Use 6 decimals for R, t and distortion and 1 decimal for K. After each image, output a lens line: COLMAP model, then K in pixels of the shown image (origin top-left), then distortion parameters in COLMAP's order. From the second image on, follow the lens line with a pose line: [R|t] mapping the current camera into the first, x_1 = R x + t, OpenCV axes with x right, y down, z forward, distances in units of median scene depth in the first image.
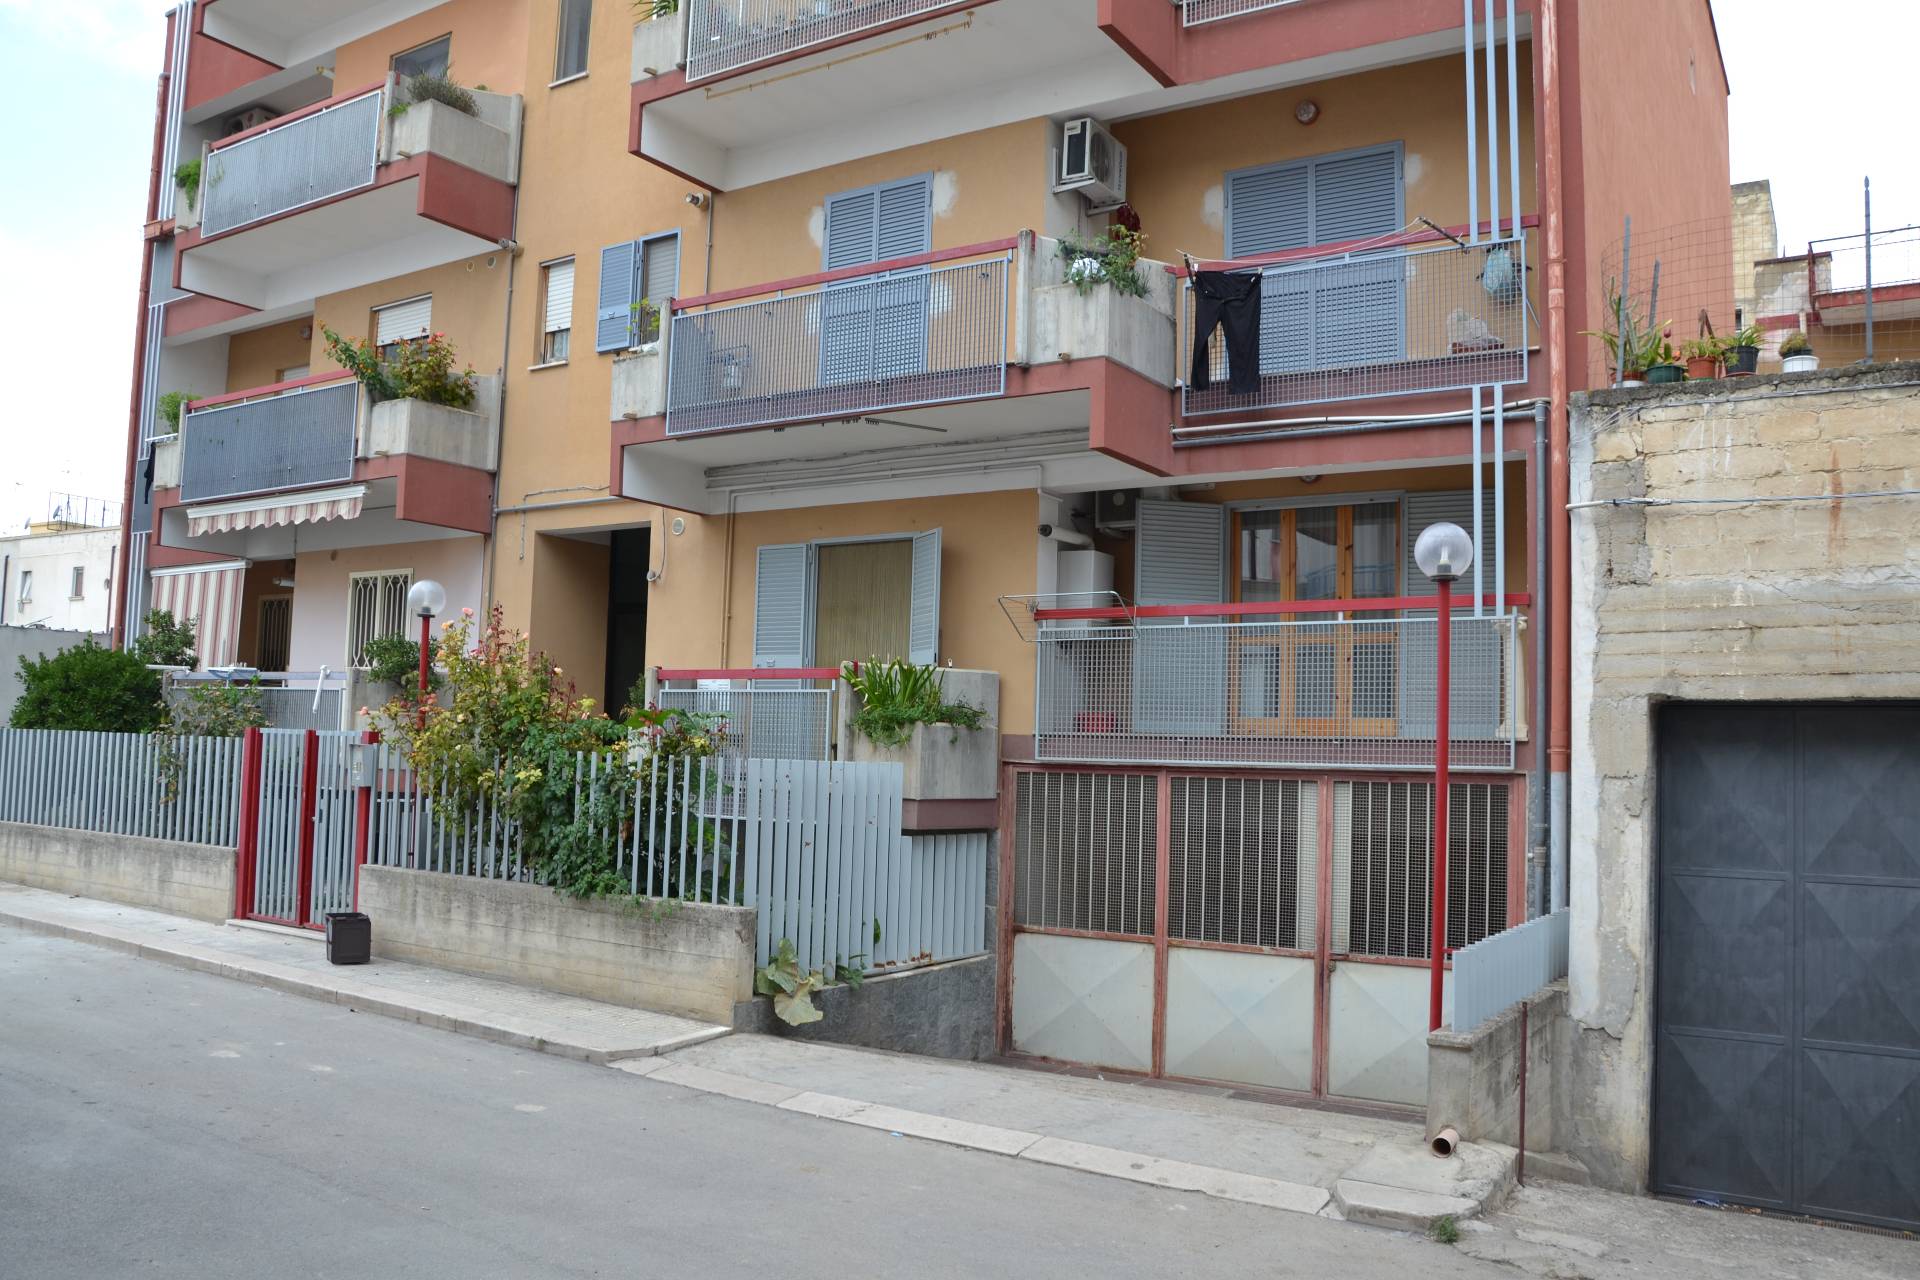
lens RADIAL K [[1504.0, 0, 954.6], [0, 1504.0, 644.2], [0, 0, 1]] dist [-0.125848, 0.064771]
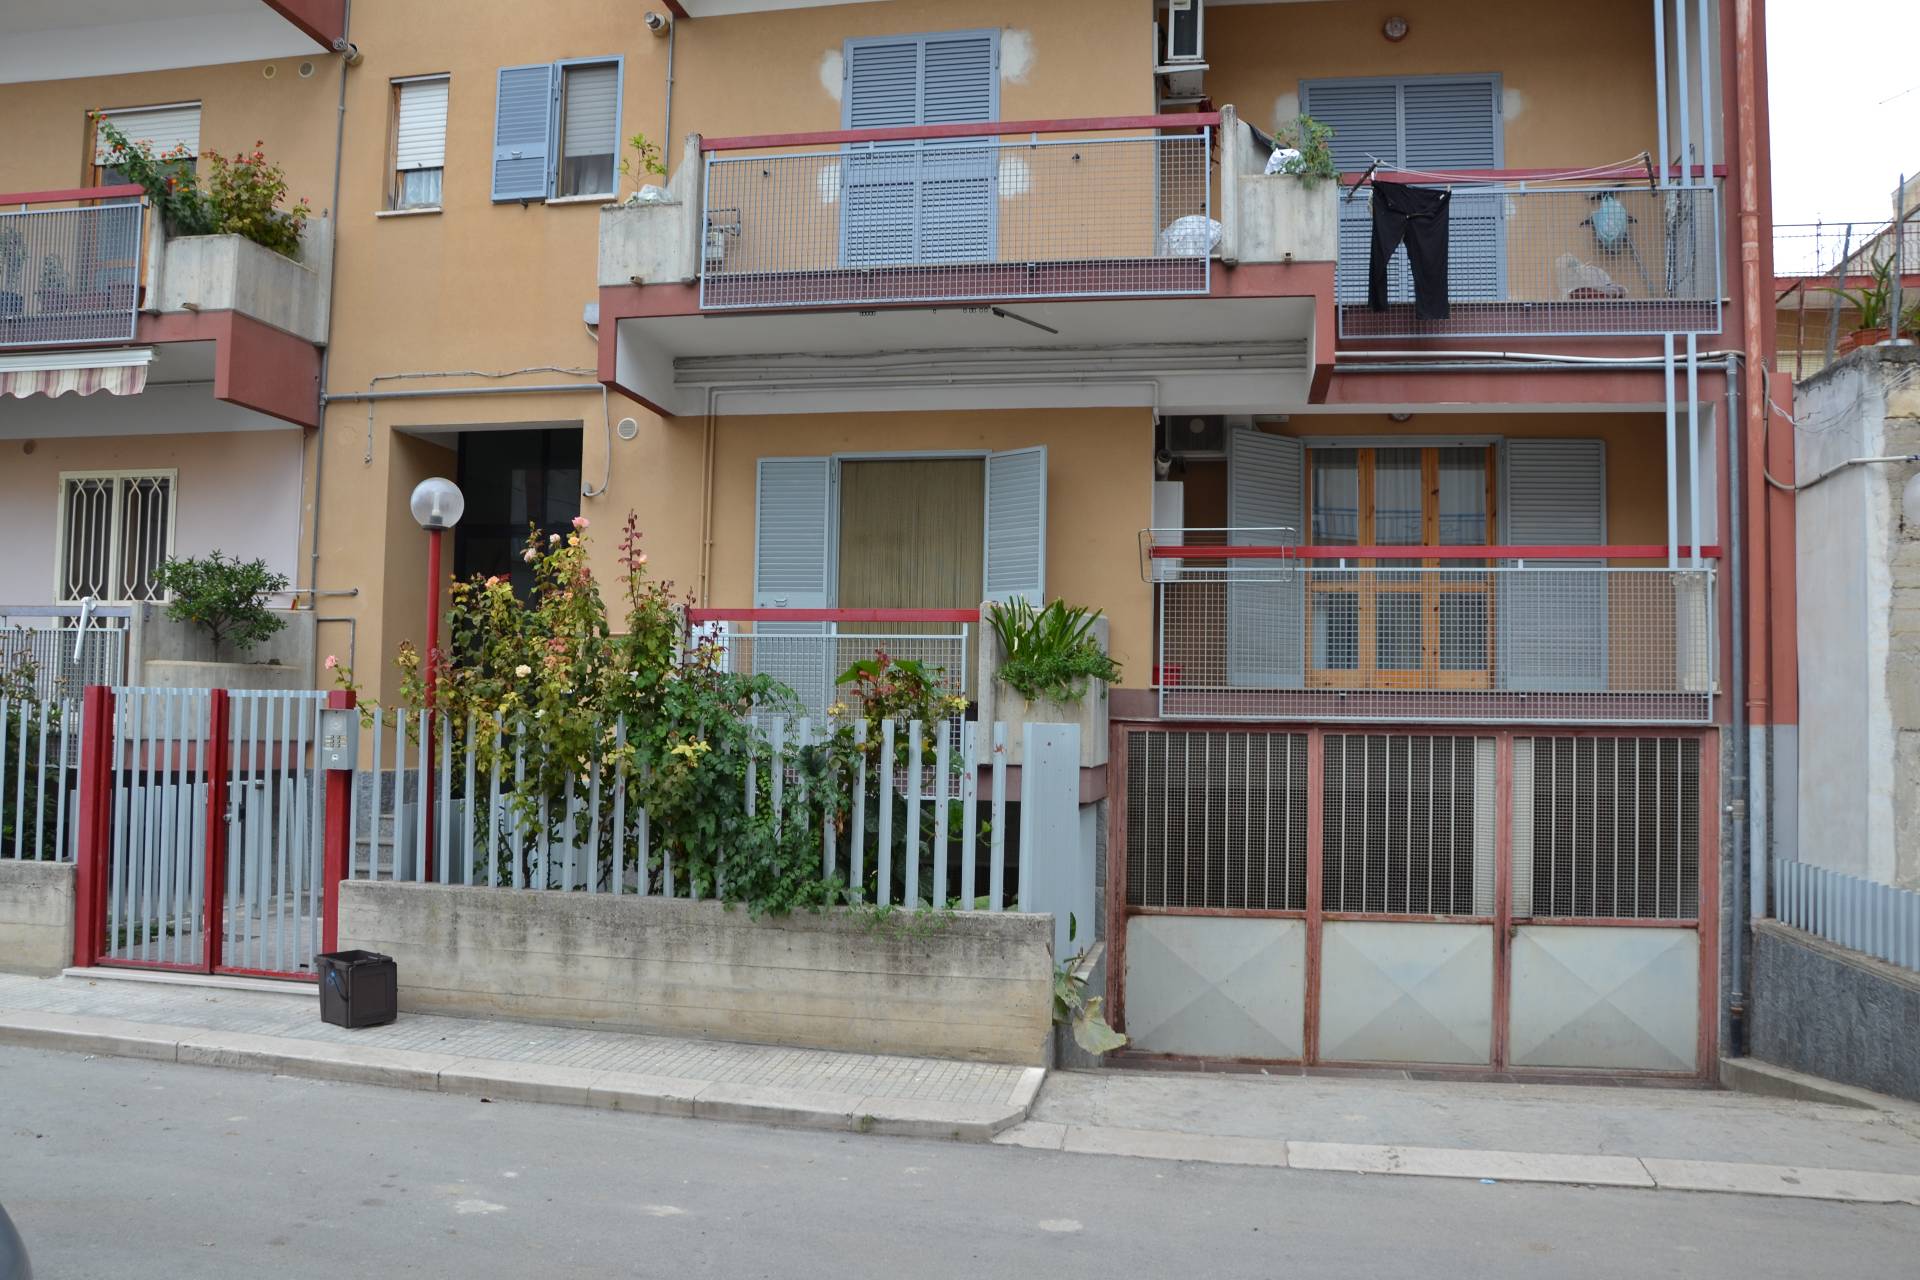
lens RADIAL K [[1504.0, 0, 965.8], [0, 1504.0, 640.0], [0, 0, 1]] dist [-0.125848, 0.064771]
pose [[0.924940, 0.006928, 0.380051, -0.393386], [-0.019082, 0.999420, 0.028222, 0.009389], [-0.379634, -0.033356, 0.924535, 0.242081]]
